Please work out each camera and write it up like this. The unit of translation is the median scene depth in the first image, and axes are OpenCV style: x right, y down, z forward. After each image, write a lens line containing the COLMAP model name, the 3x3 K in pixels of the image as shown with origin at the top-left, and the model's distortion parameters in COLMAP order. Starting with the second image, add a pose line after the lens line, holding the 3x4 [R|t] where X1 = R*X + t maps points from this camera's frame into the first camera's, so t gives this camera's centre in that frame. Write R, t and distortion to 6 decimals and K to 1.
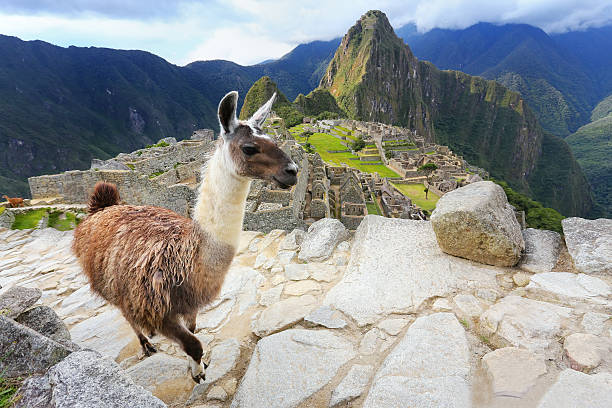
lens RADIAL K [[291.9, 0, 308.6], [0, 291.9, 196.7], [0, 0, 1]] dist [-0.063763, 0.018680]
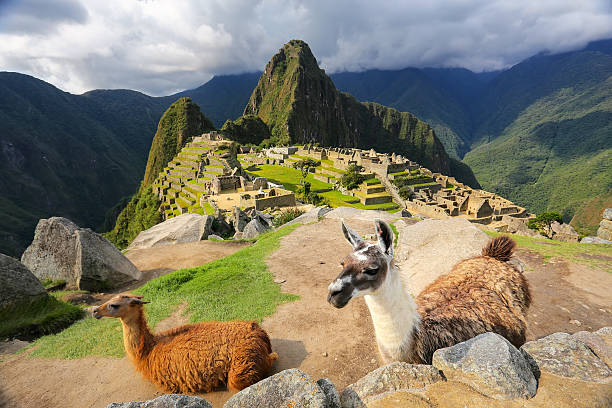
lens RADIAL K [[291.9, 0, 302.7], [0, 291.9, 200.4], [0, 0, 1]] dist [-0.063763, 0.018680]
pose [[0.967180, -0.055548, 0.247948, -0.053477], [0.078660, 0.993332, -0.084292, -0.044008], [-0.241612, 0.101029, 0.965099, 0.204349]]
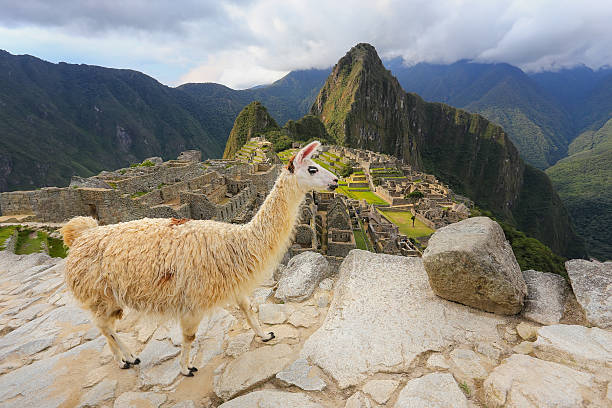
lens RADIAL K [[291.9, 0, 309.4], [0, 291.9, 200.7], [0, 0, 1]] dist [-0.063763, 0.018680]
pose [[0.998617, 0.028611, 0.044113, 0.001151], [-0.025483, 0.997227, -0.069924, -0.001183], [-0.045991, 0.068703, 0.996577, 0.004845]]
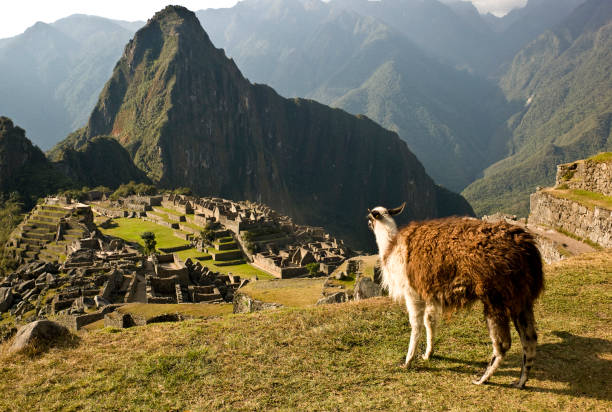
lens RADIAL K [[549.0, 0, 300.0], [0, 549.0, 203.2], [0, 0, 1]] dist [-0.051433, 0.028966]
pose [[0.905716, -0.047615, 0.421201, -0.089304], [0.131350, 0.976287, -0.172080, -0.001856], [-0.403020, 0.211181, 0.890493, -0.137838]]
